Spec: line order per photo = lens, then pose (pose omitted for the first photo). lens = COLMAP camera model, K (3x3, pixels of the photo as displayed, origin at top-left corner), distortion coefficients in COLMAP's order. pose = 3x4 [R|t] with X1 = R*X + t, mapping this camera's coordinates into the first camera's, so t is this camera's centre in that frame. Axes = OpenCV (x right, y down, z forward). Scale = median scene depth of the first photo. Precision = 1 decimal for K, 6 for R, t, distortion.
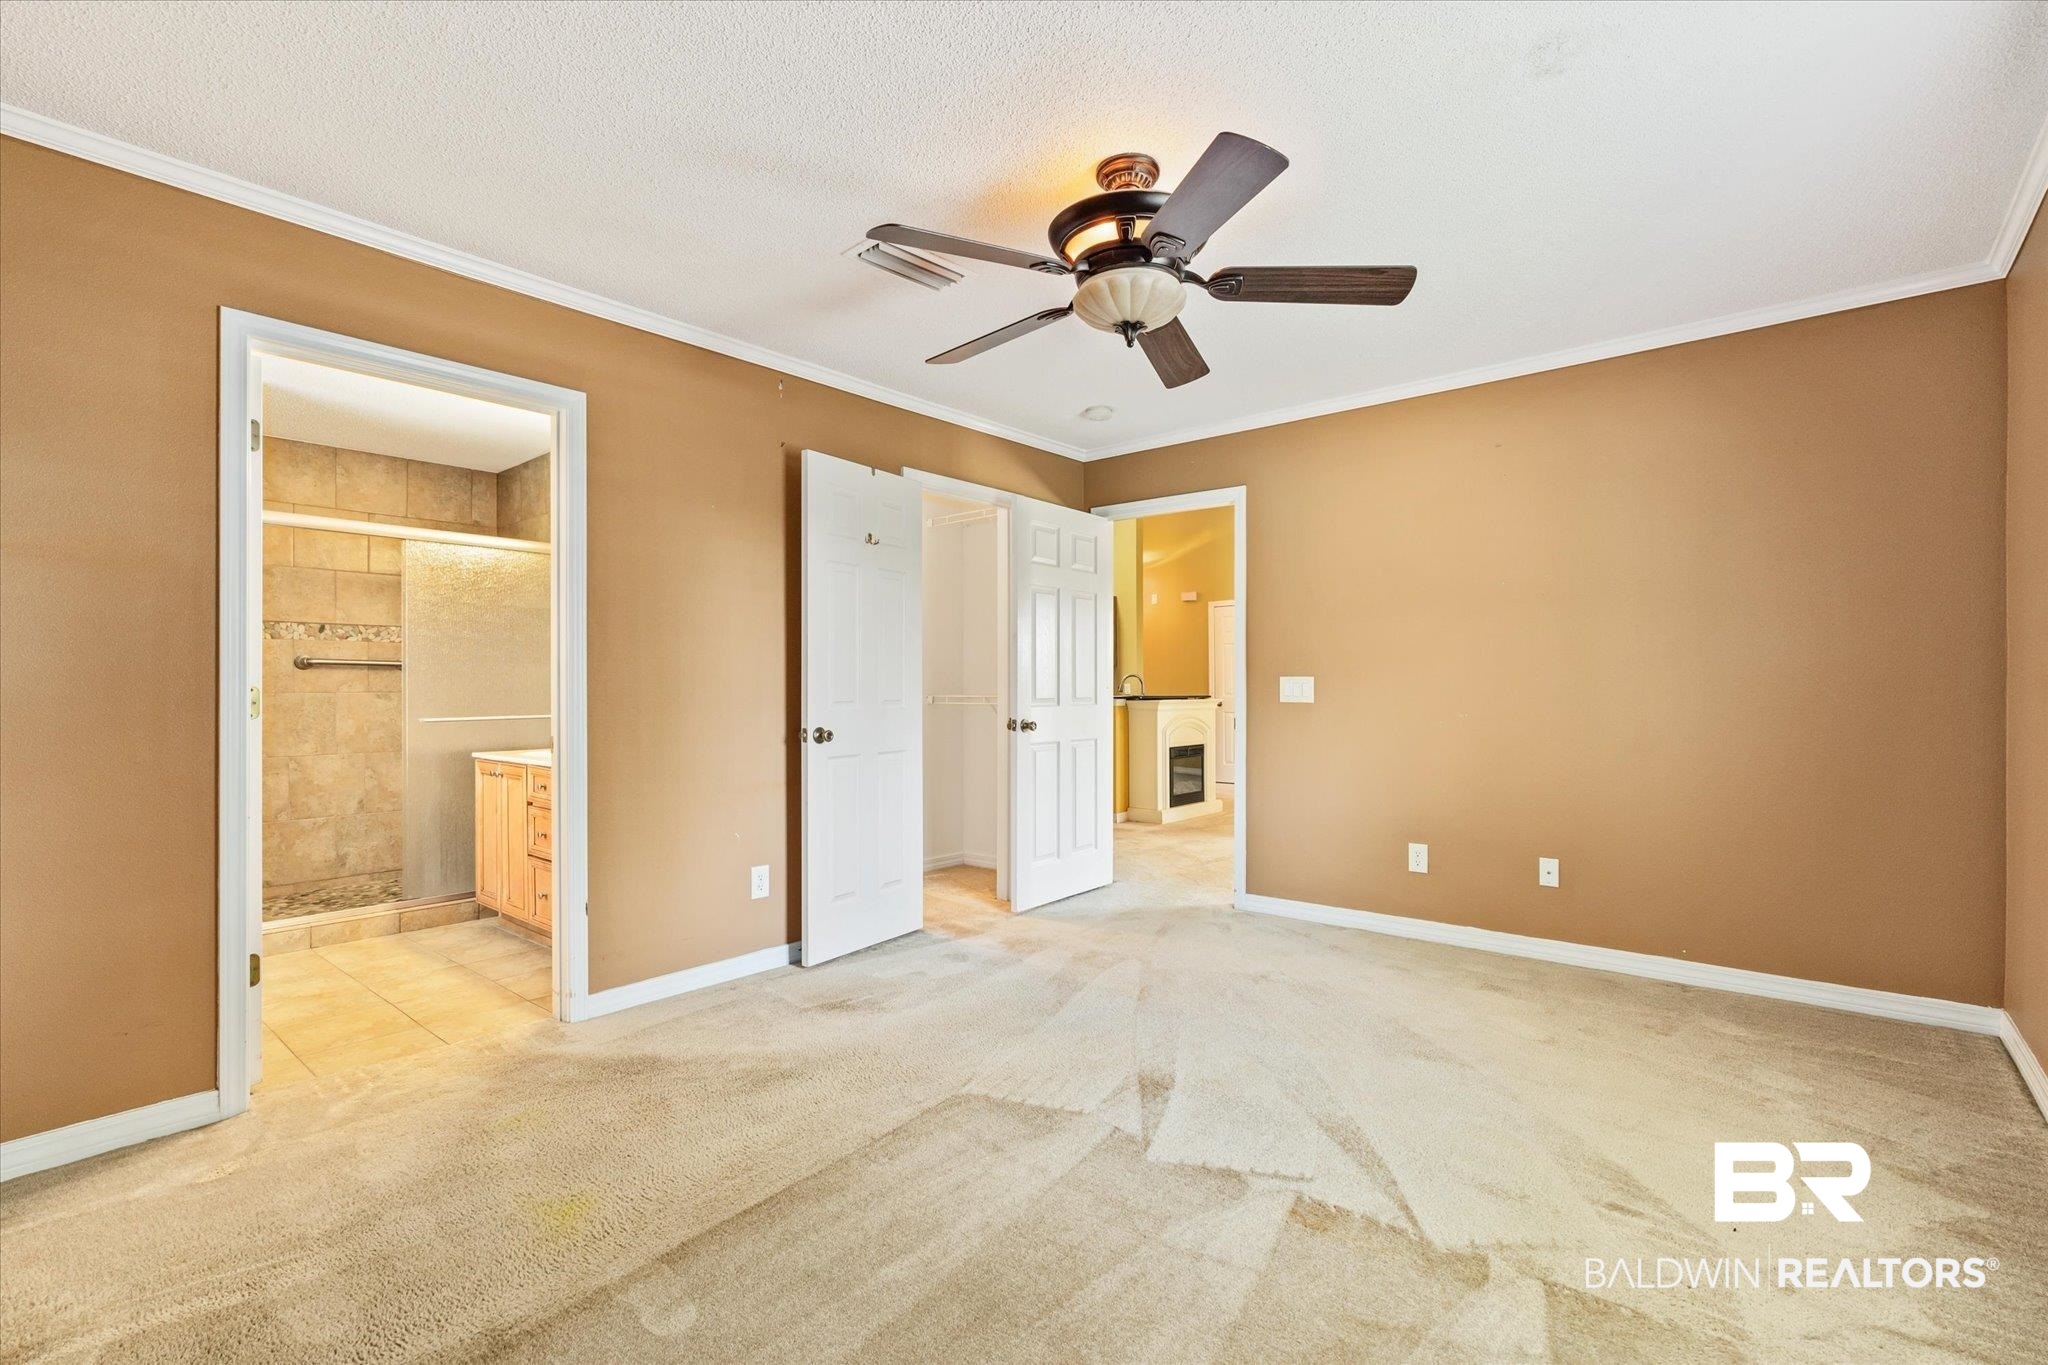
lens RADIAL K [[947.1, 0, 1021.1], [0, 947.1, 690.6], [0, 0, 1]] dist [0.000712, 0.000523]
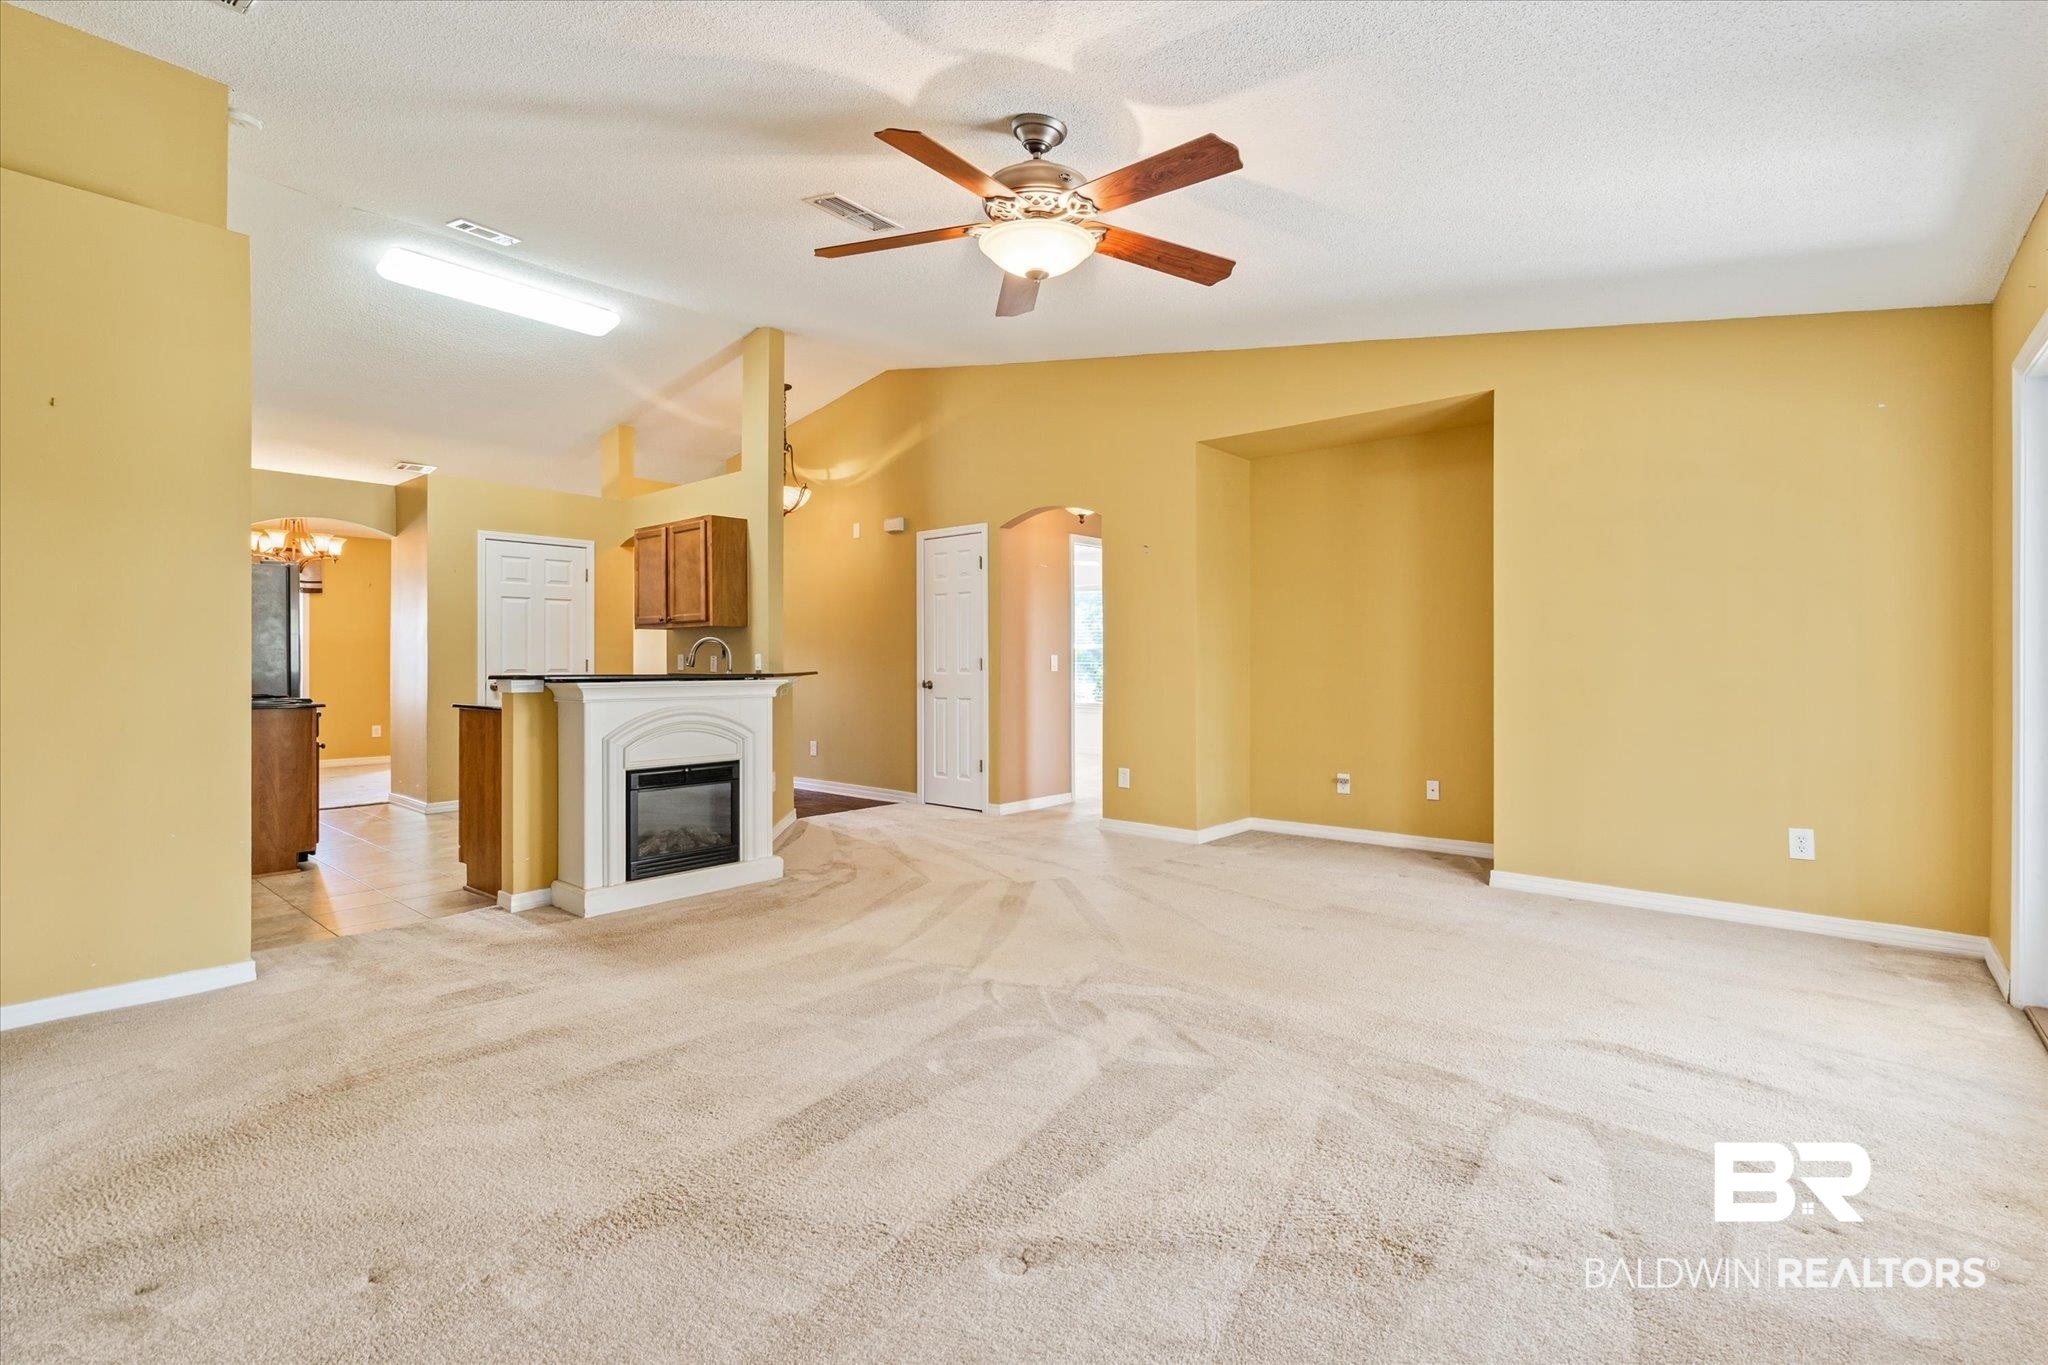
lens RADIAL K [[958.2, 0, 1051.3], [0, 958.2, 673.1], [0, 0, 1]] dist [-0.003356, -0.000362]
pose [[0.999831, 0.000256, 0.018404, 0.277364], [-0.000376, 0.999979, 0.006485, 0.001057], [-0.018402, -0.006491, 0.999810, 0.321257]]
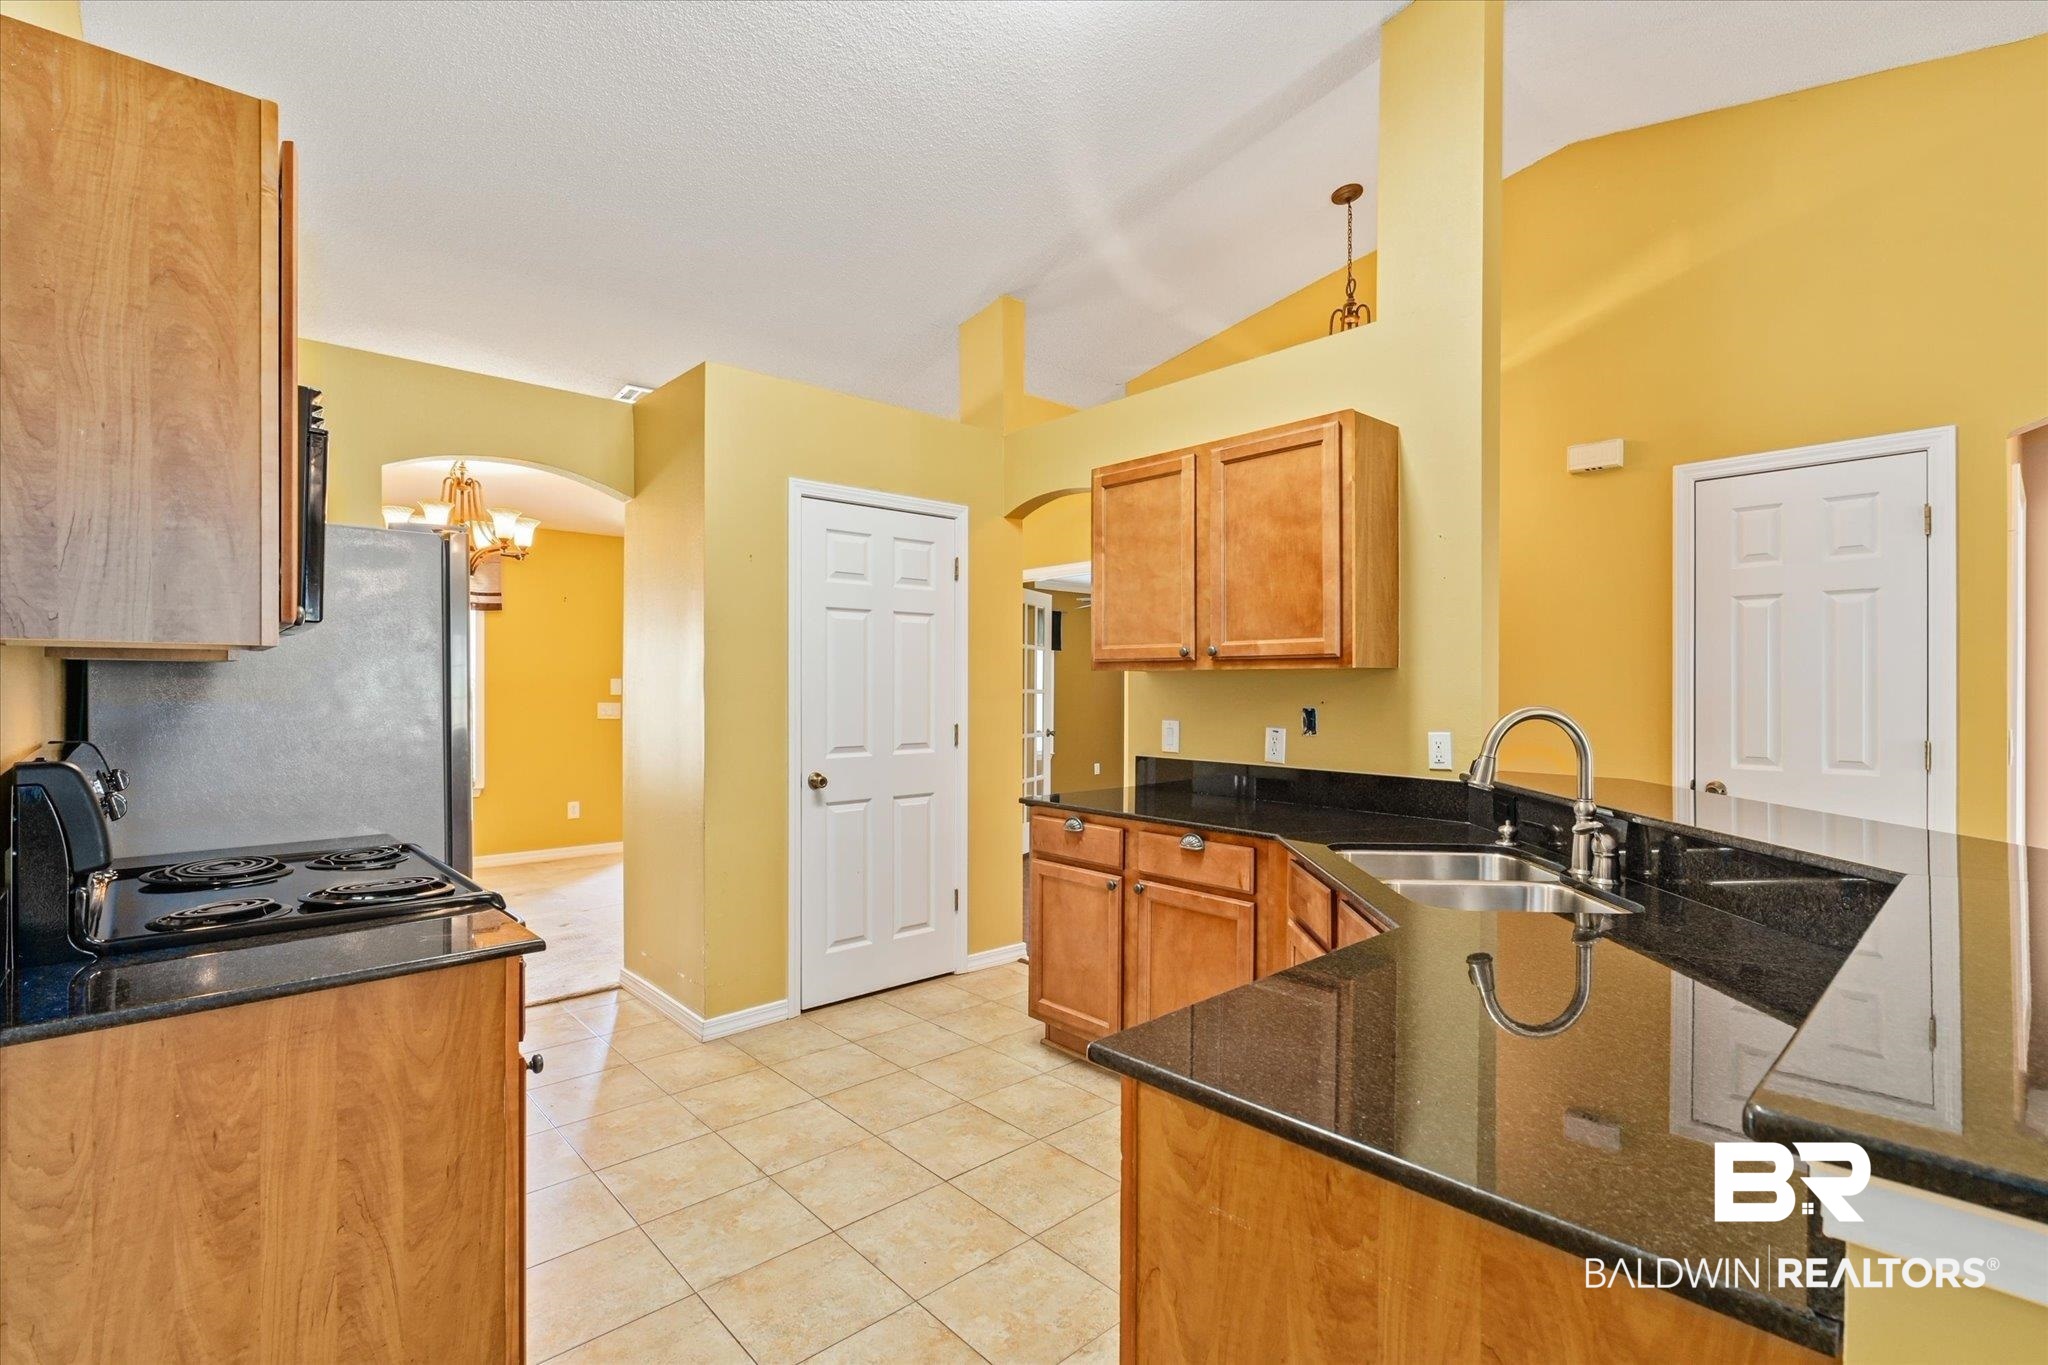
lens RADIAL K [[947.1, 0, 1021.1], [0, 947.1, 690.6], [0, 0, 1]] dist [0.000712, 0.000523]
pose [[0.992796, 0.007171, -0.119600, 0.021851], [-0.006941, 0.999973, 0.002341, -0.018664], [0.119613, -0.001494, 0.992819, 0.658164]]
